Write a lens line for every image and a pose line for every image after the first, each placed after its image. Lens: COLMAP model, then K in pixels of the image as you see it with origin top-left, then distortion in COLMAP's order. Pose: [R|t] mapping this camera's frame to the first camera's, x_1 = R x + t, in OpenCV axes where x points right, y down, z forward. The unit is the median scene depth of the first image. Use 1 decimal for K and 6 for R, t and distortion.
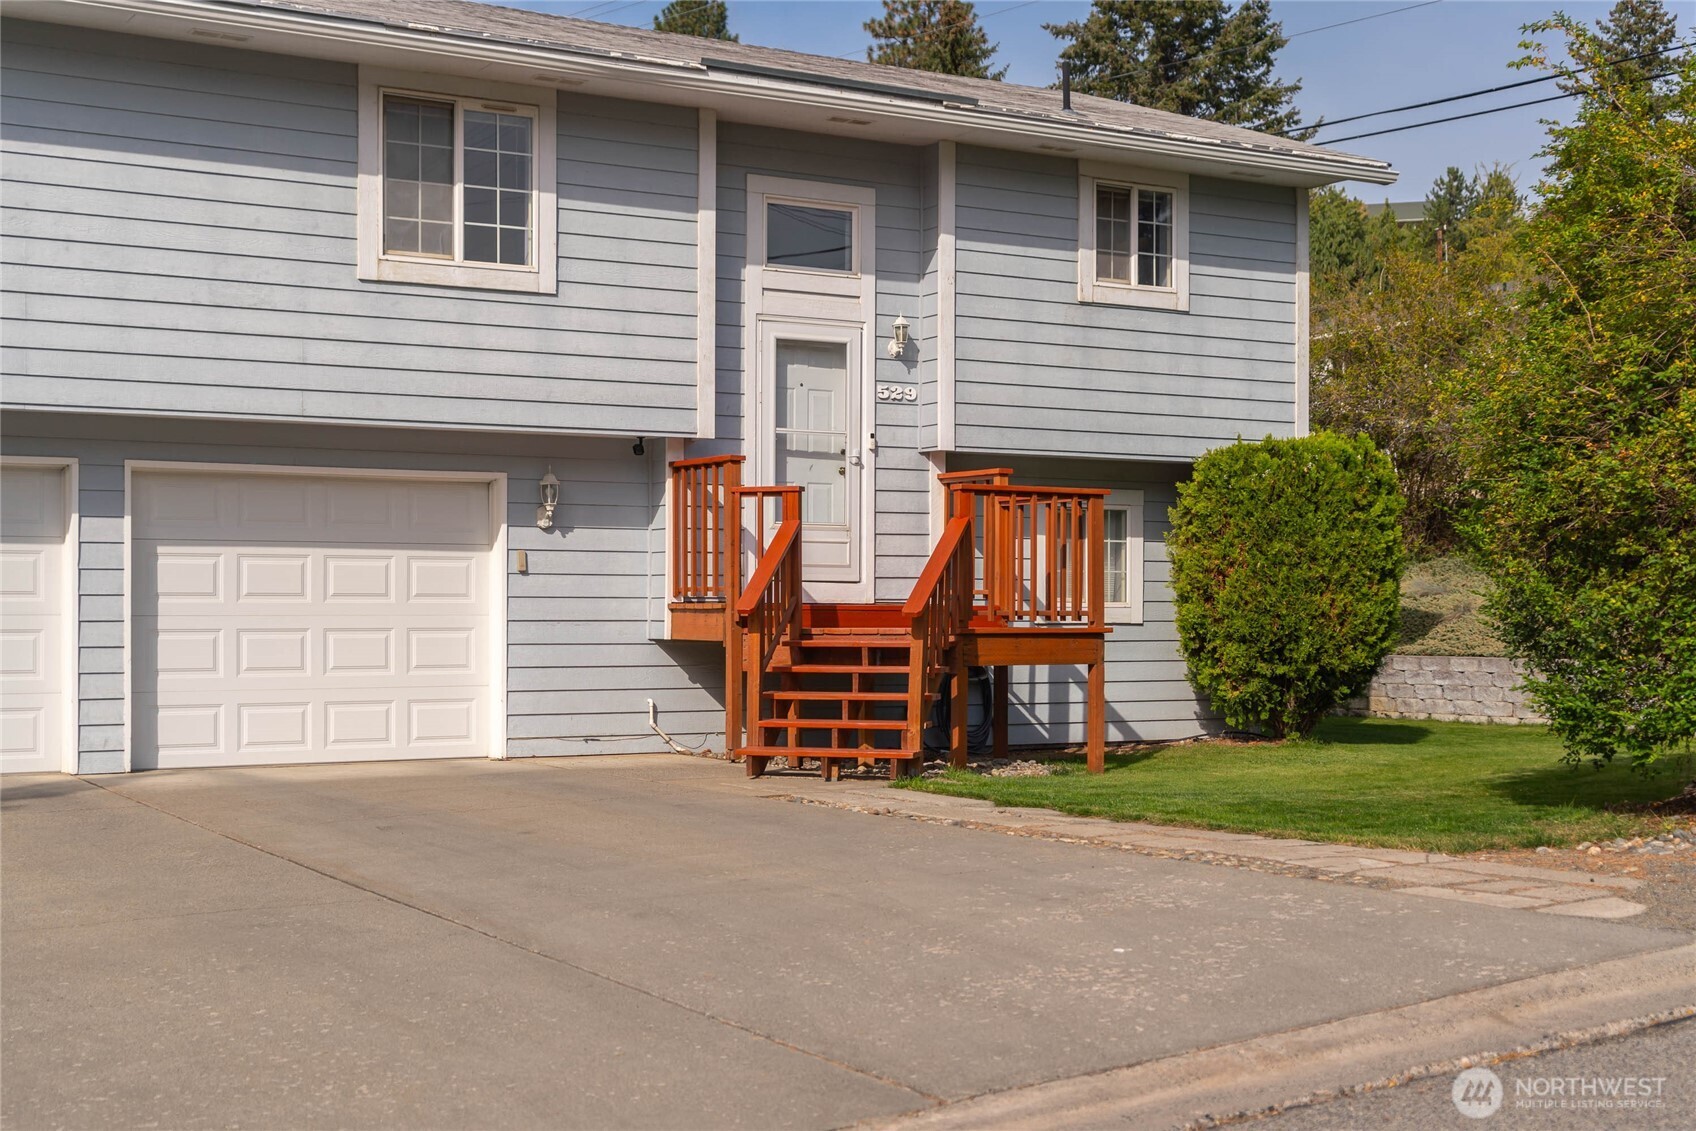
lens RADIAL K [[2098.5, 0, 848.0], [0, 2098.5, 565.5], [0, 0, 1]] dist [0.010488, 0.012950]
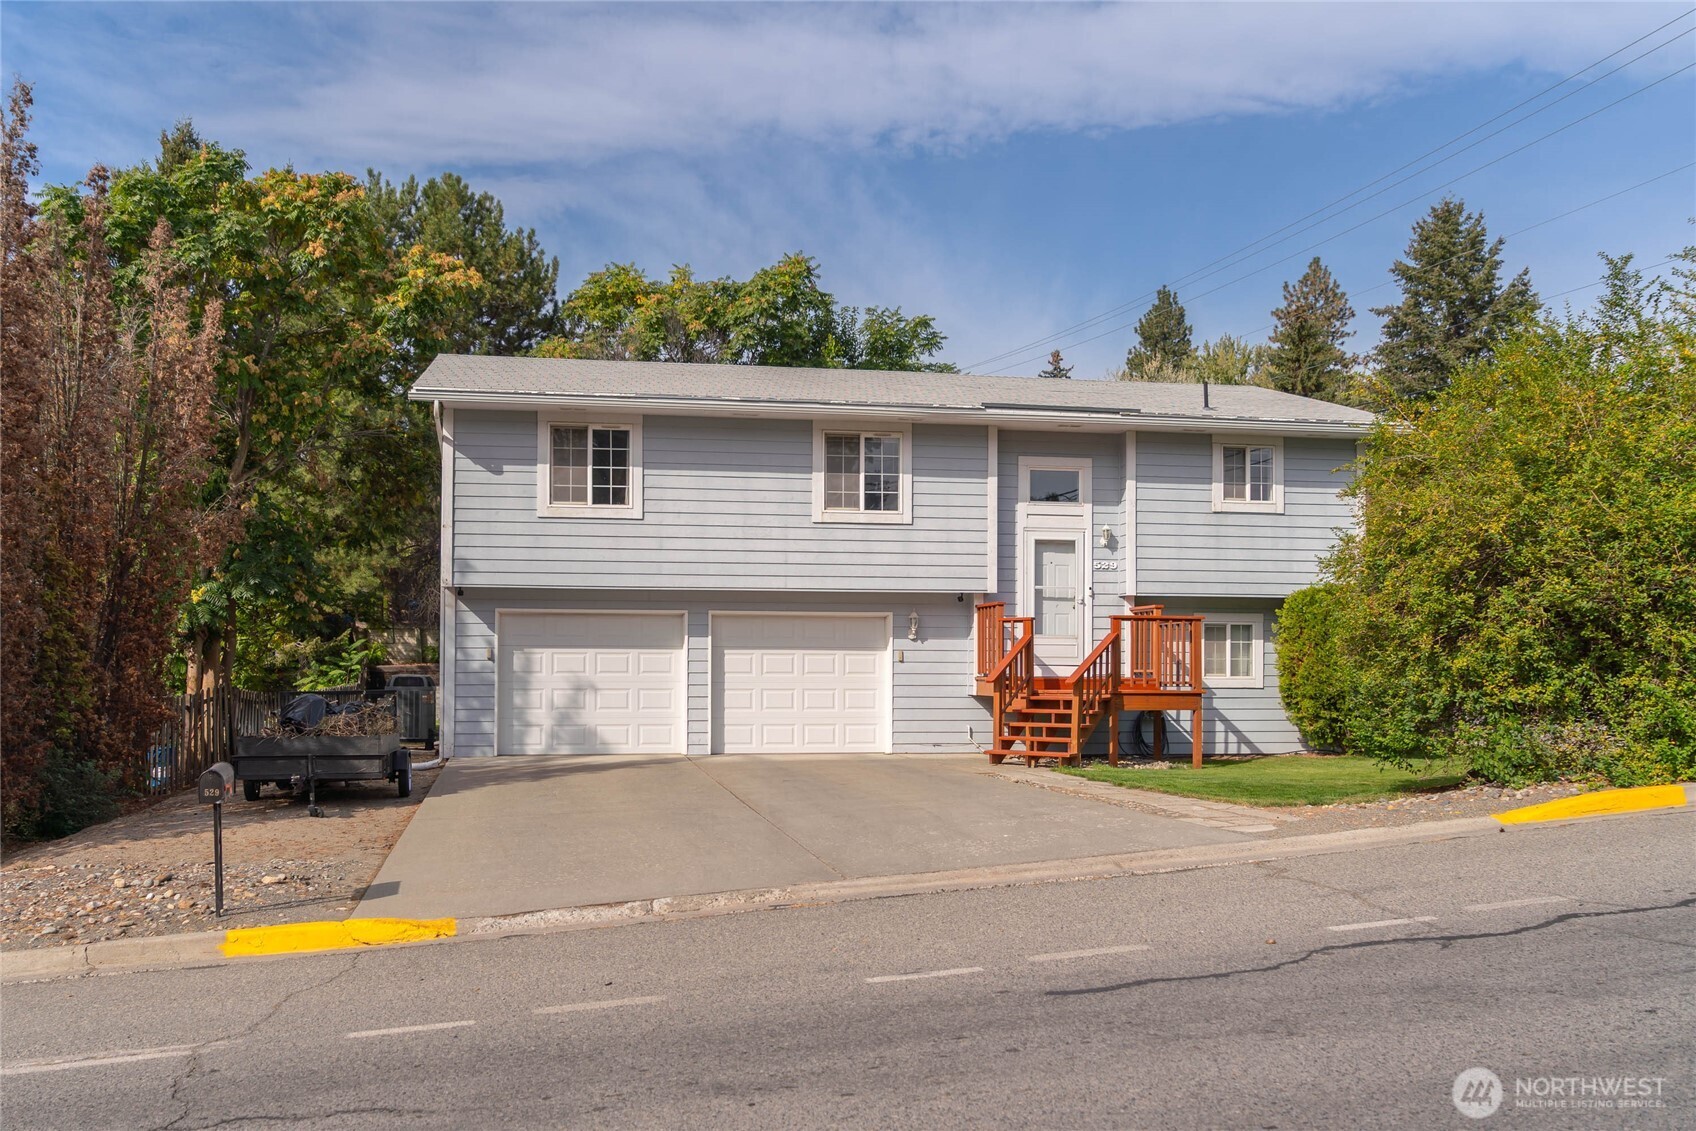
lens RADIAL K [[1264.9, 0, 850.0], [0, 1264.9, 617.9], [0, 0, 1]] dist [-0.005749, -0.001742]
pose [[0.943639, -0.012449, -0.330743, 0.185854], [0.004577, 0.999688, -0.024569, -0.008148], [0.330946, 0.021670, 0.943401, -0.151331]]
